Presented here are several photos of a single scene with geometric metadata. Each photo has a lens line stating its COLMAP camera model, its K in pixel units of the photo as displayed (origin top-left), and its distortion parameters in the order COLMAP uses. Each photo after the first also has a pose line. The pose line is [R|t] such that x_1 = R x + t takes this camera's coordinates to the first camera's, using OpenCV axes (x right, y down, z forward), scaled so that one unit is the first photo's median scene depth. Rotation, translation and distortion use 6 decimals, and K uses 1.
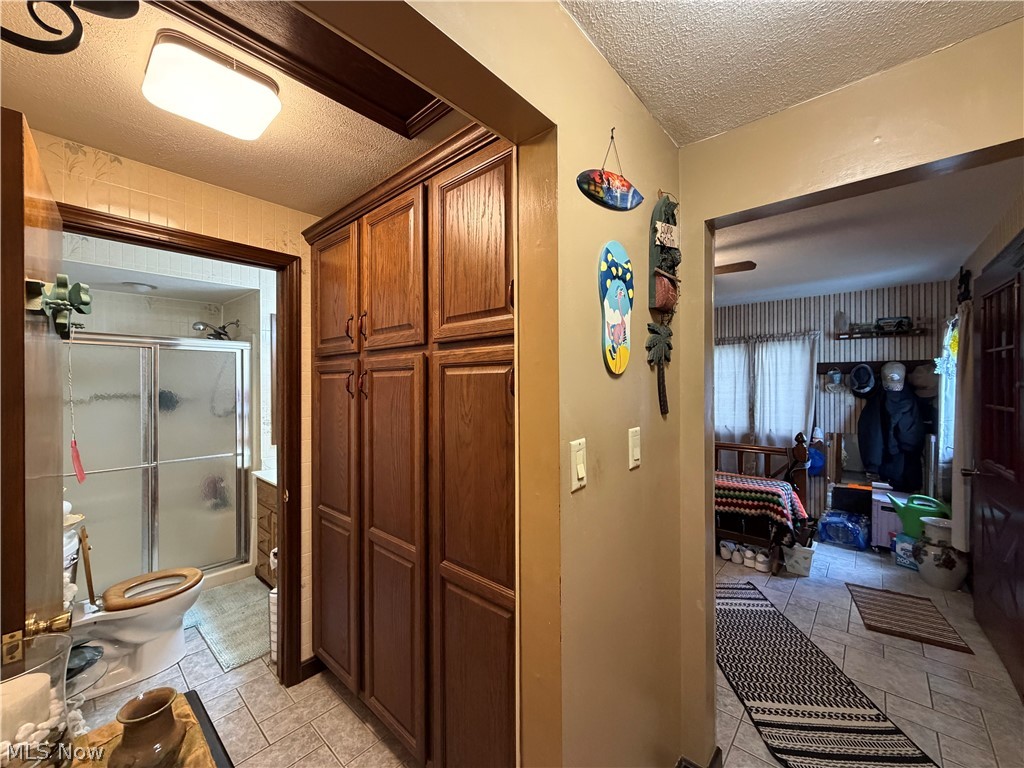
lens RADIAL K [[408.9, 0, 510.5], [0, 408.9, 380.8], [0, 0, 1]] dist [0.000317, 0.000413]
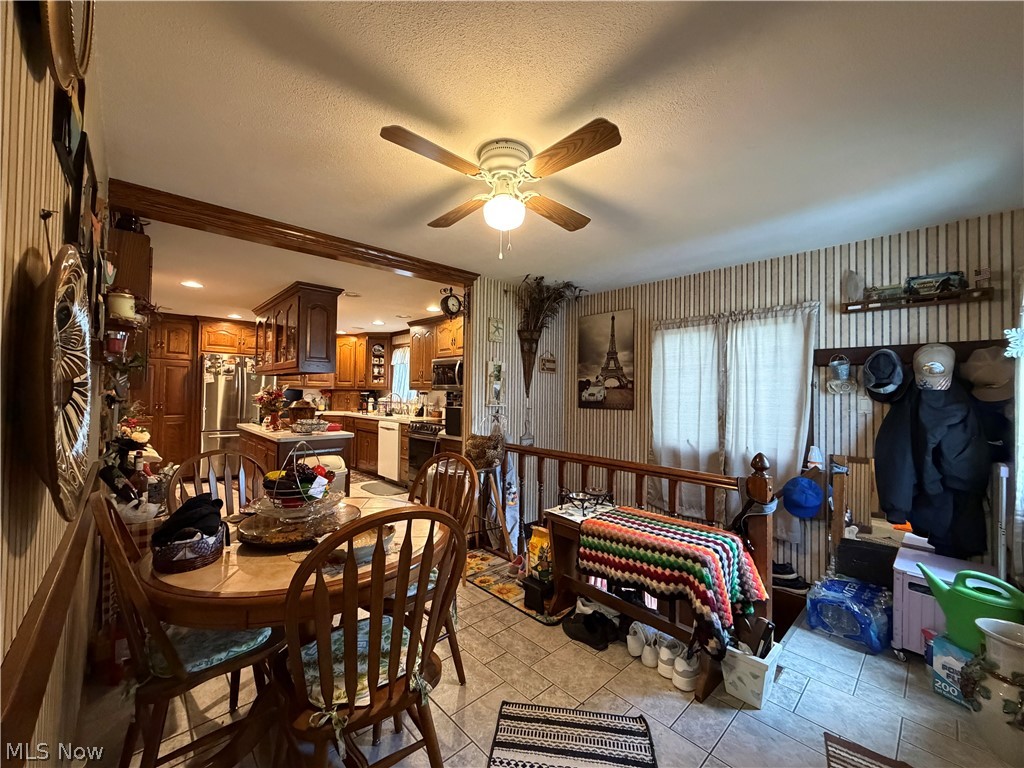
lens RADIAL K [[408.9, 0, 510.4], [0, 408.9, 381.8], [0, 0, 1]] dist [0.000317, 0.000413]
pose [[0.995856, 0.016468, -0.089435, 0.360621], [-0.018449, 0.999601, -0.021370, 0.037540], [0.089048, 0.022931, 0.995763, 0.333669]]
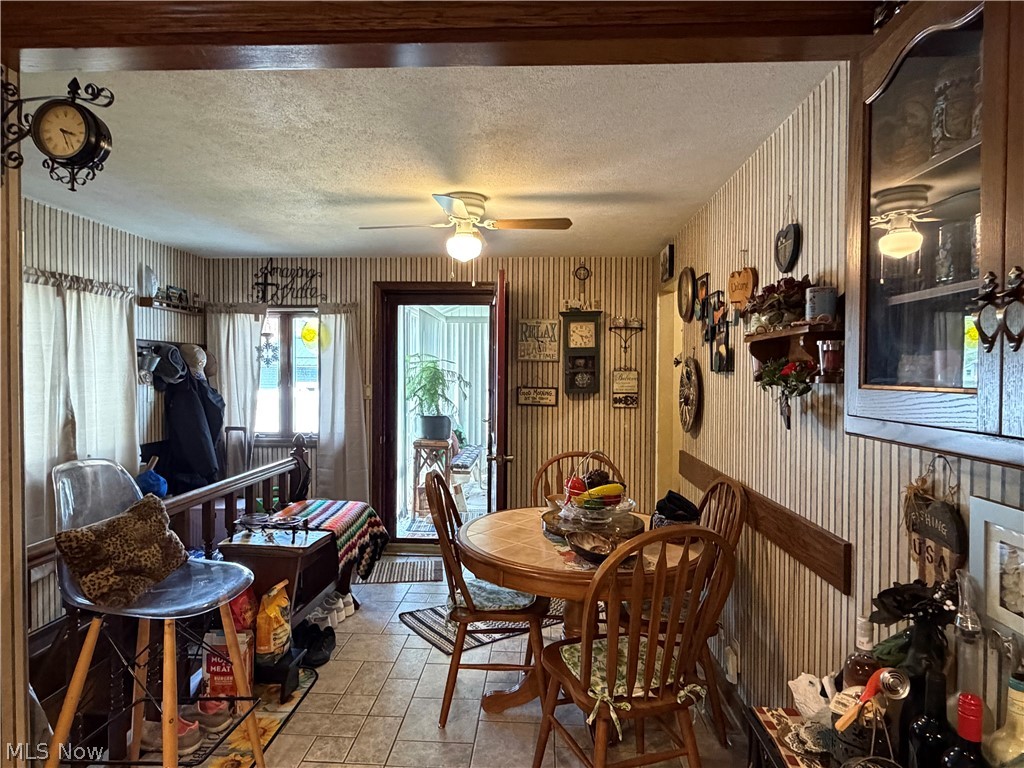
lens RADIAL K [[602.8, 0, 511.9], [0, 602.8, 382.1], [0, 0, 1]] dist [-0.005090, -0.001026]
pose [[-0.625314, -0.005368, 0.780355, -0.393459], [0.000893, 0.999971, 0.007594, 0.019952], [-0.780373, 0.005445, -0.625291, 1.278295]]
